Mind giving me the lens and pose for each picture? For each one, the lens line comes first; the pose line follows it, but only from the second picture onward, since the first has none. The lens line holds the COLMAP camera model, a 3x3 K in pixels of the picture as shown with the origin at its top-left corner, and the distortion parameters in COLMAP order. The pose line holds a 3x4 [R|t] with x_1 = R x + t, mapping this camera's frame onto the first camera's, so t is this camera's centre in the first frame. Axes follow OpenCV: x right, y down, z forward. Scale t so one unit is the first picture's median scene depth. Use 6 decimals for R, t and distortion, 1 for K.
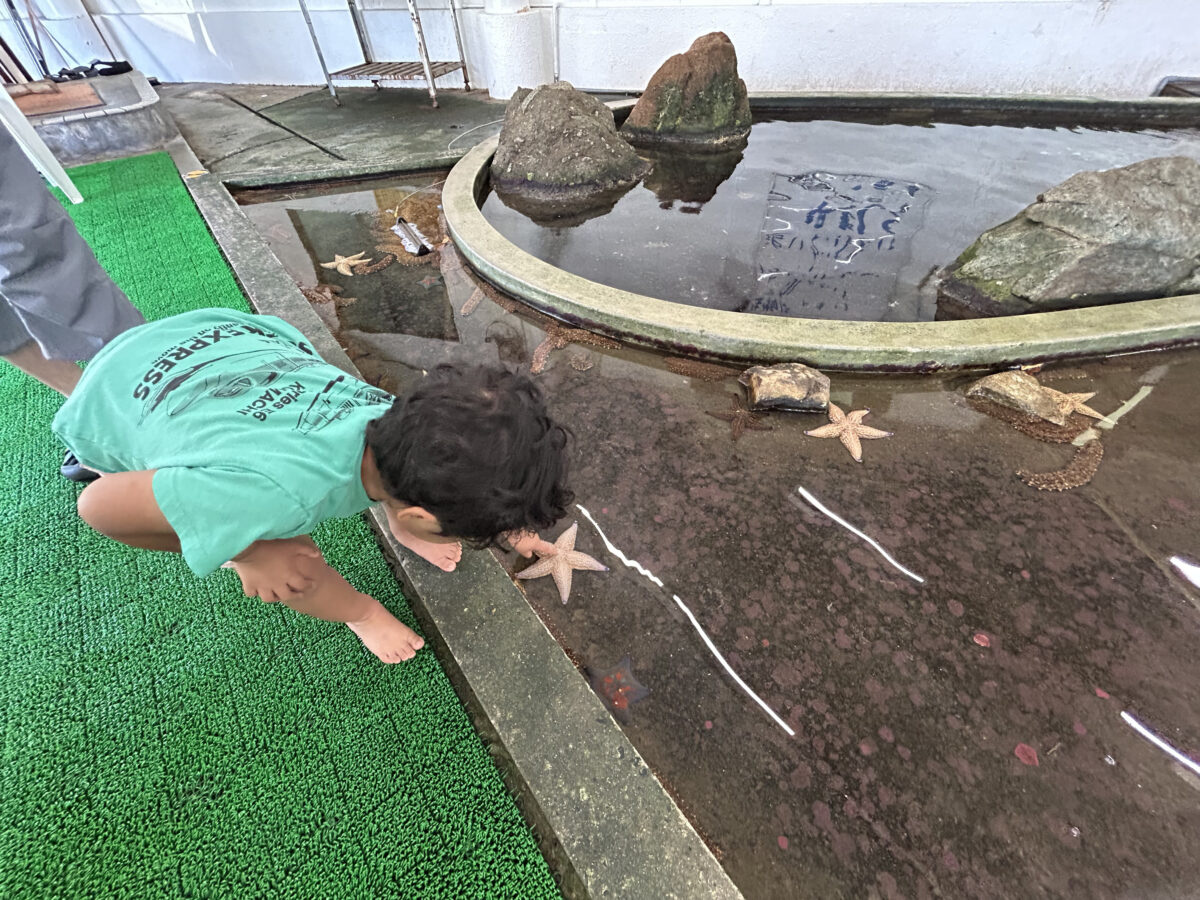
lens RADIAL K [[486.0, 0, 600.8], [0, 486.0, 451.1], [0, 0, 1]] dist [-0.001901, 0.000213]
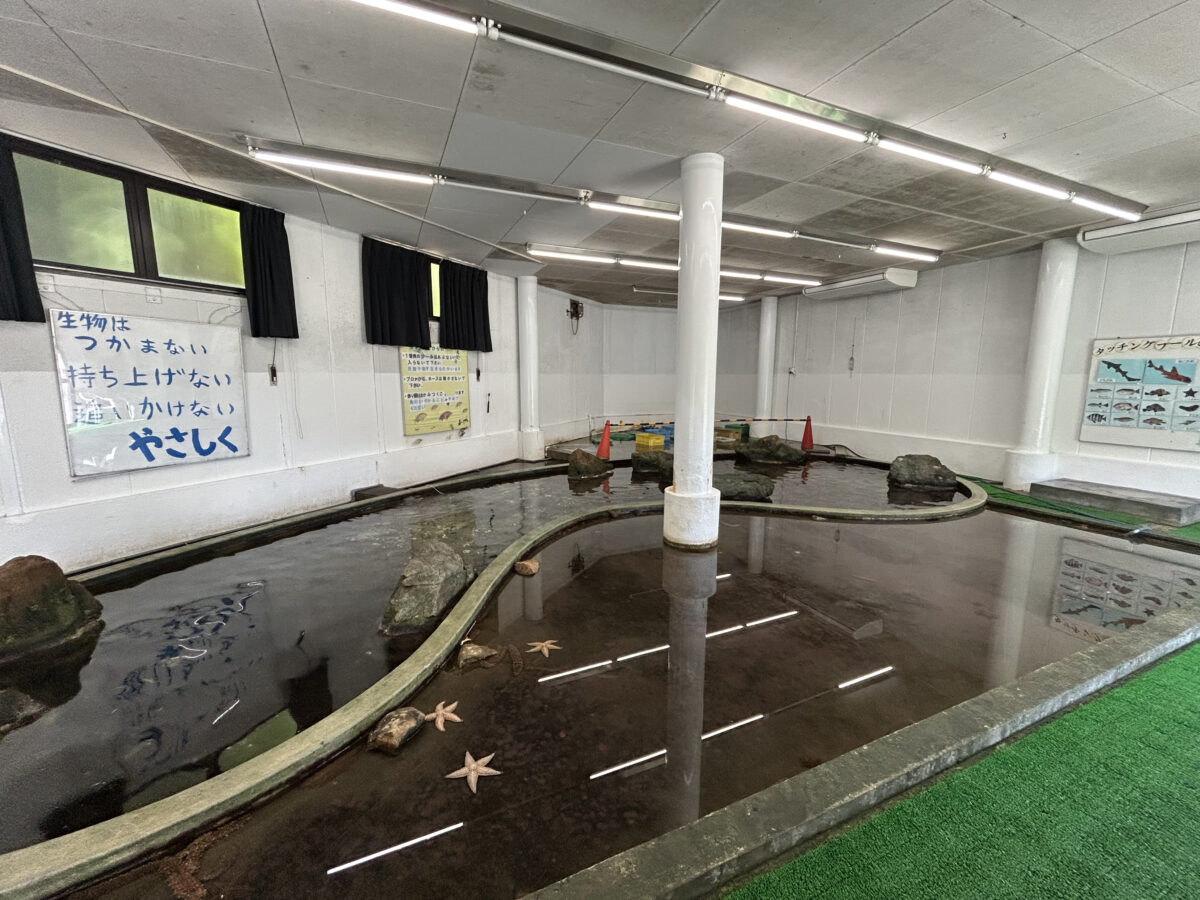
lens RADIAL K [[486.0, 0, 596.8], [0, 486.0, 447.5], [0, 0, 1]] dist [-0.001901, 0.000213]
pose [[0.231516, -0.116795, 0.965795, -0.847222], [0.702315, 0.707028, -0.082853, -0.185433], [-0.673167, 0.697474, 0.245715, -0.432590]]
